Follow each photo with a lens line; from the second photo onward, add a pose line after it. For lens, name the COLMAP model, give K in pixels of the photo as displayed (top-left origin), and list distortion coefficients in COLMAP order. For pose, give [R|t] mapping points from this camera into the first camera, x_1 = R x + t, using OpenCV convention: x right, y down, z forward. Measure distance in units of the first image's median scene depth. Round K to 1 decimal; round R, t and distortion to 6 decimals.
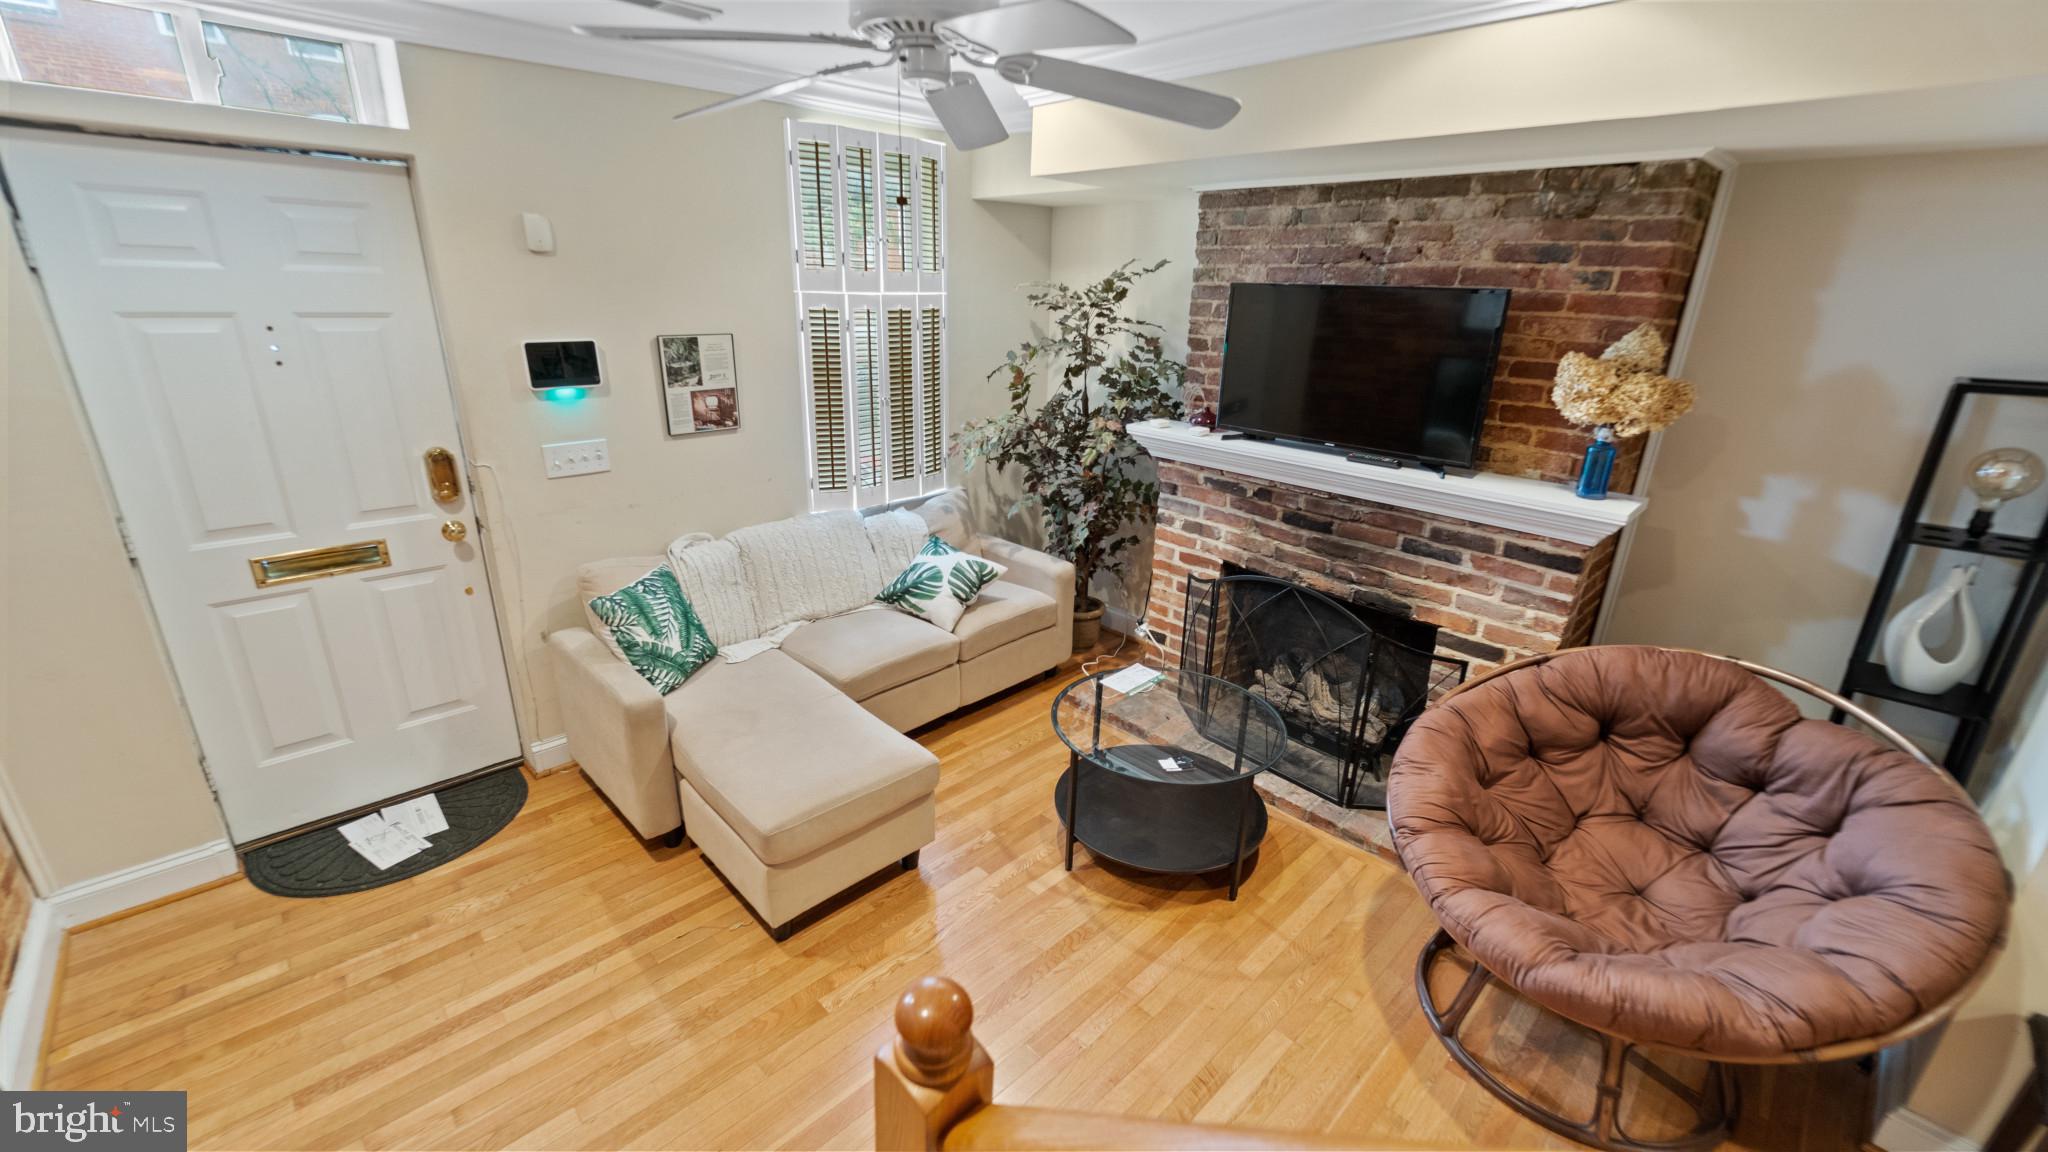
lens RADIAL K [[817.8, 0, 1024.0], [0, 817.8, 576.0], [0, 0, 1]] dist [0.001168, 0.000049]
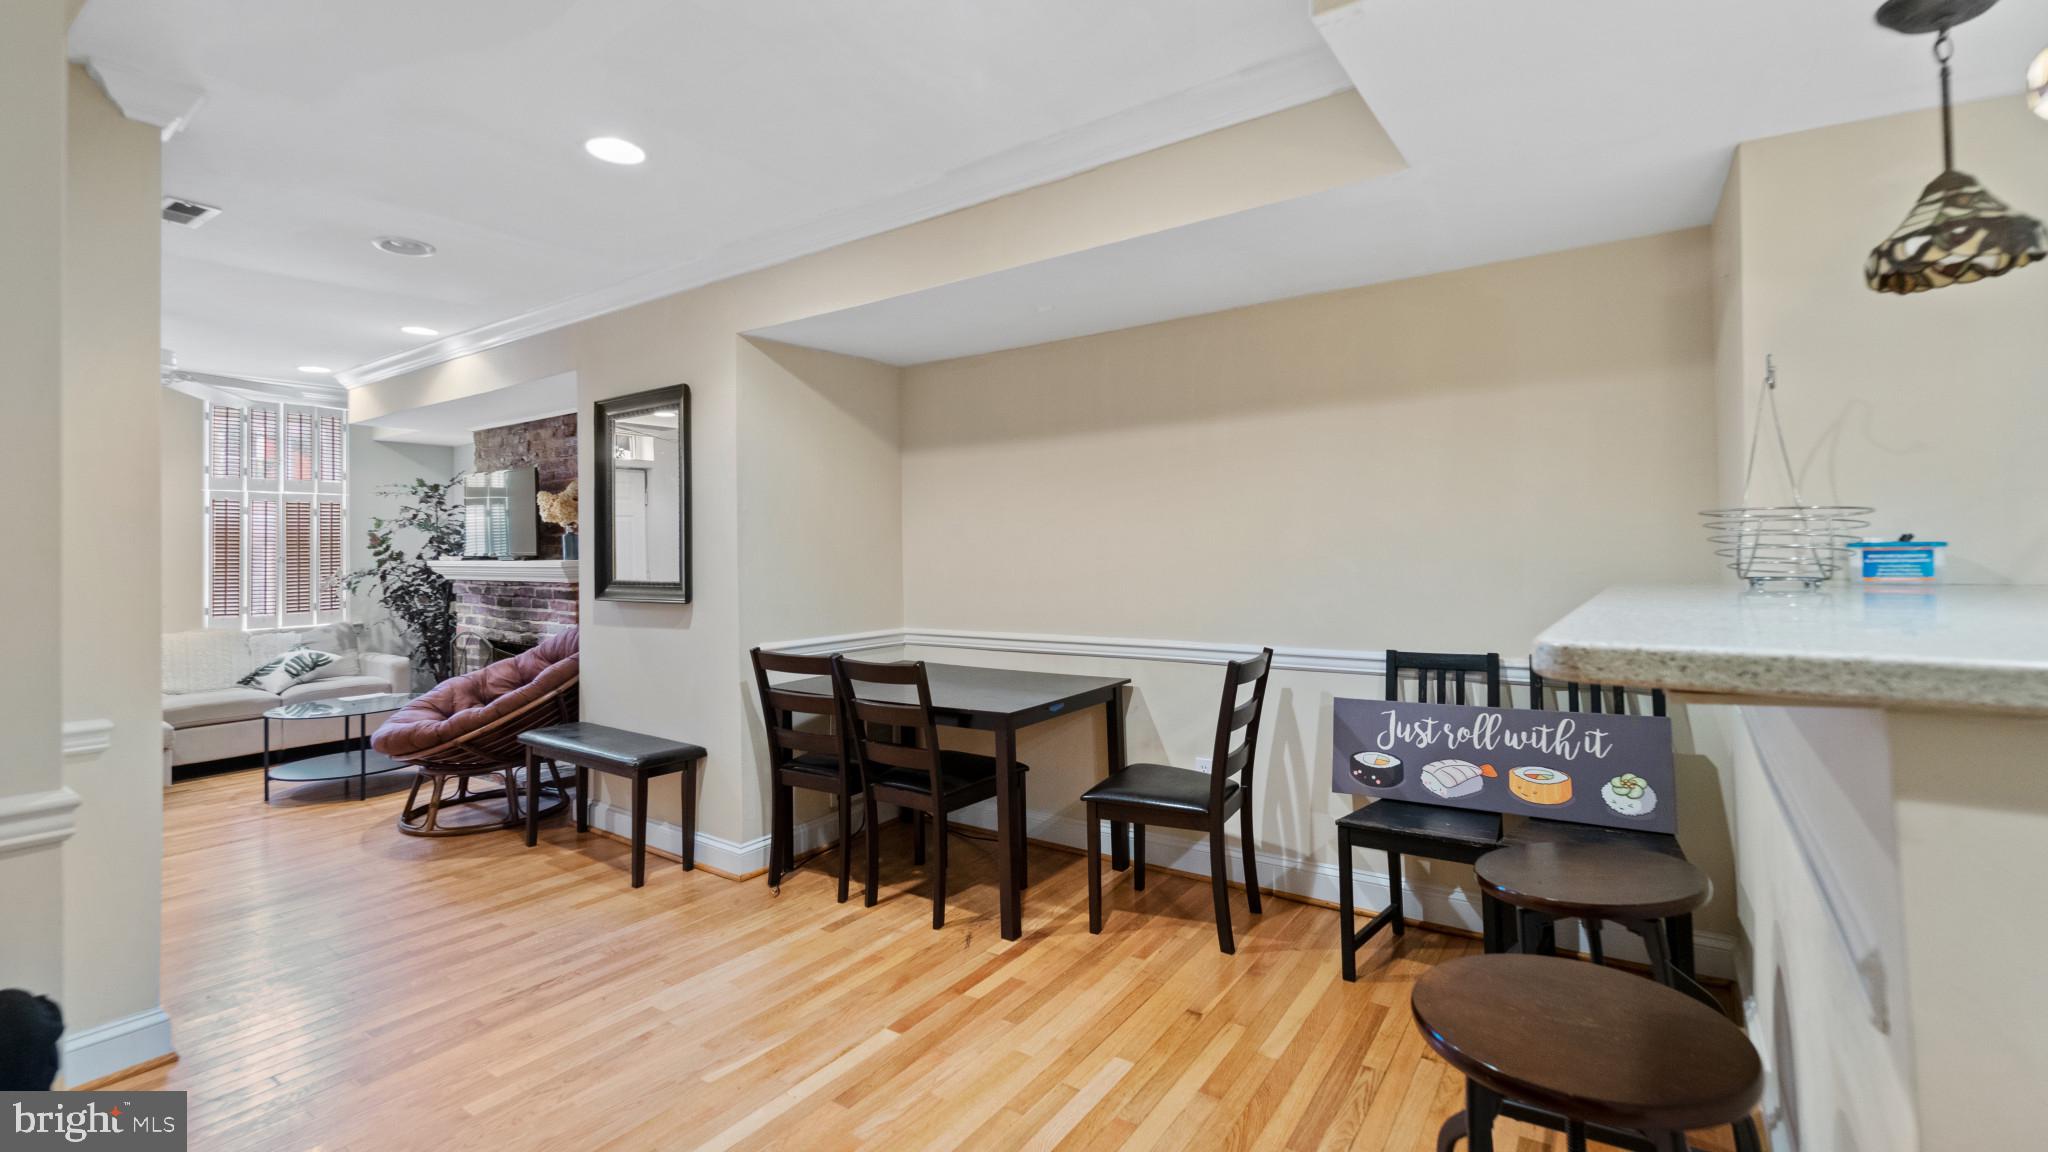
lens RADIAL K [[863.5, 0, 1030.8], [0, 863.5, 540.6], [0, 0, 1]] dist [0.001853, 0.000063]
pose [[0.977007, -0.033705, 0.210526, 1.159620], [0.103892, 0.937525, -0.332044, 0.585223], [-0.186182, 0.346281, 0.919471, -1.014202]]
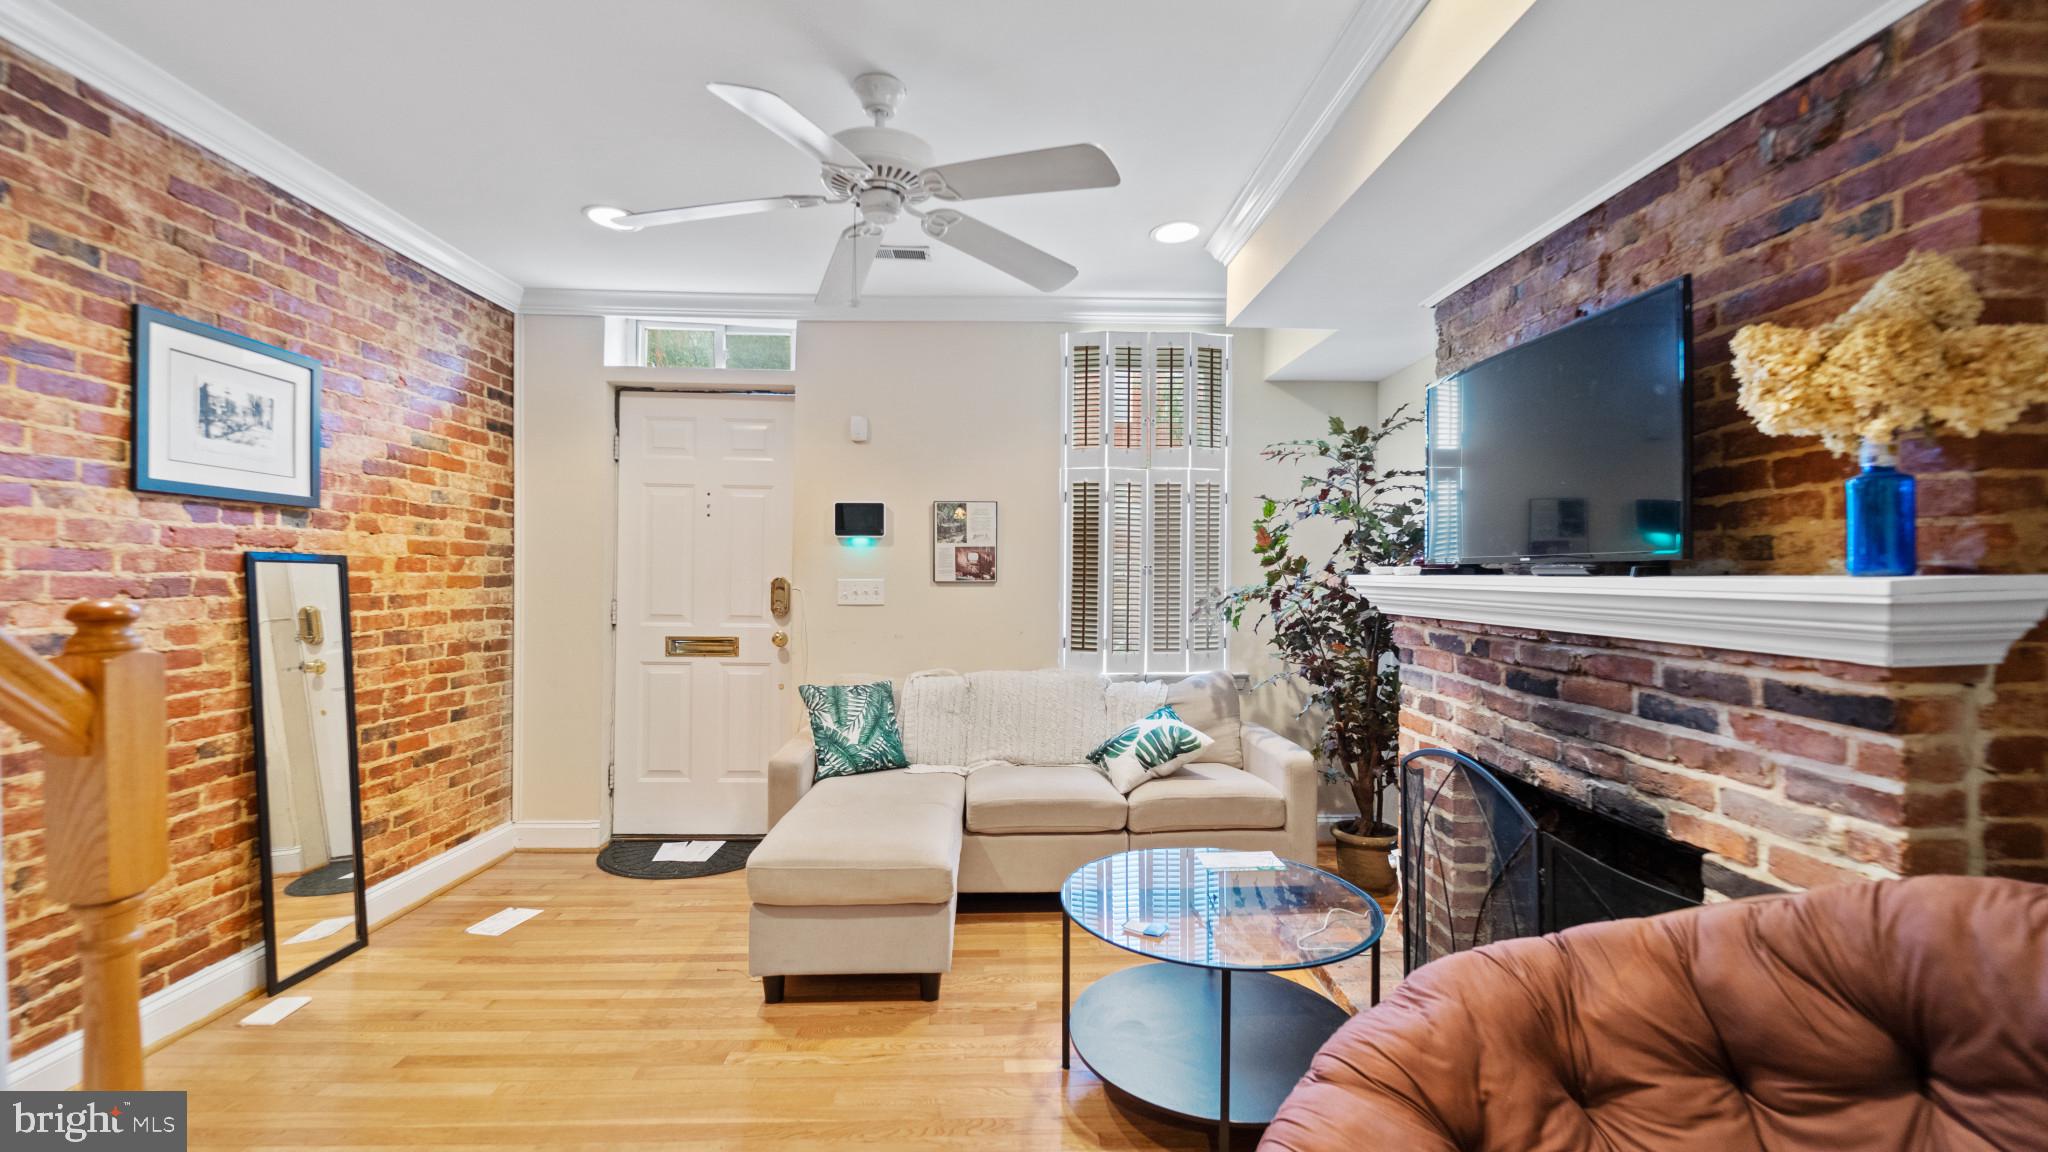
lens RADIAL K [[843.5, 0, 1024.0], [0, 843.5, 576.0], [0, 0, 1]] dist [0.000518, -0.000218]
pose [[0.749275, -0.019300, -0.661978, 0.548171], [-0.210447, 0.940826, -0.265630, 0.136603], [0.627932, 0.338341, 0.700876, 0.245735]]
